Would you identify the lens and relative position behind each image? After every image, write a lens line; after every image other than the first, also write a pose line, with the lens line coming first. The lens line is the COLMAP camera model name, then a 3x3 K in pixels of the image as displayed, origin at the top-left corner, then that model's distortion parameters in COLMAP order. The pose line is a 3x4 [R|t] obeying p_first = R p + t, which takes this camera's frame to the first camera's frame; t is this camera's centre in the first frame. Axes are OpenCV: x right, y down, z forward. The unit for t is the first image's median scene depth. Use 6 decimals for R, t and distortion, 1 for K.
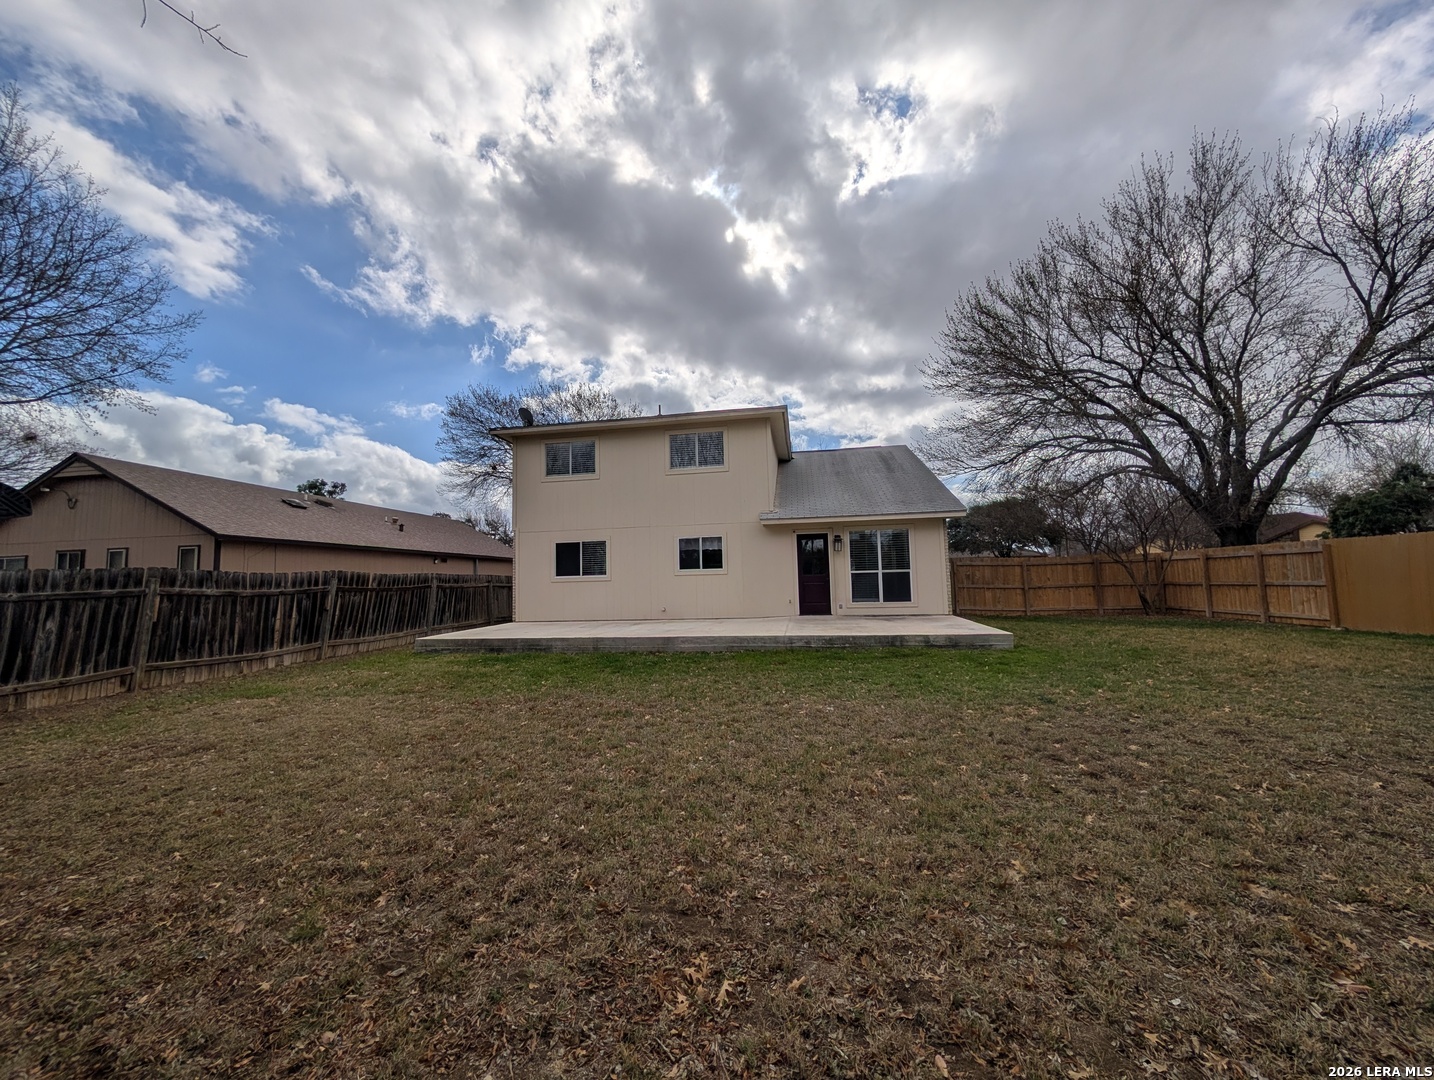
lens RADIAL K [[521.0, 0, 720.1], [0, 521.0, 539.2], [0, 0, 1]] dist [-0.000202, 0.000082]
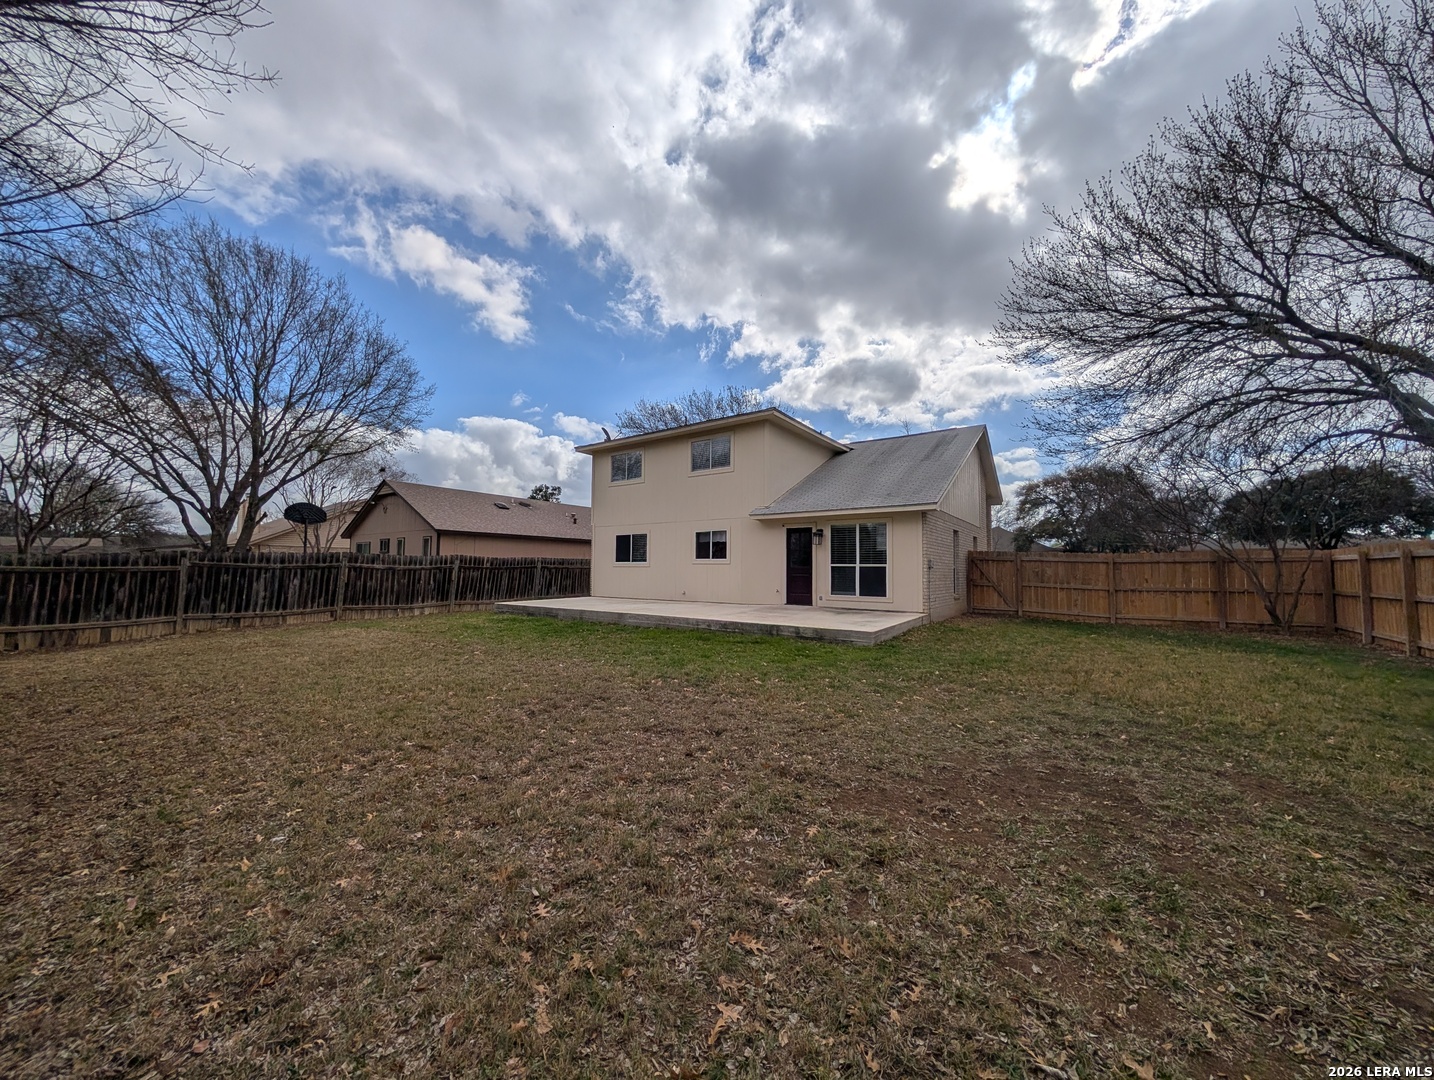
lens RADIAL K [[521.0, 0, 720.1], [0, 521.0, 539.2], [0, 0, 1]] dist [-0.000202, 0.000082]
pose [[0.895993, 0.005881, -0.444028, 0.510991], [0.007030, 0.999599, 0.027426, -0.017428], [0.444012, -0.027695, 0.895593, -0.011696]]
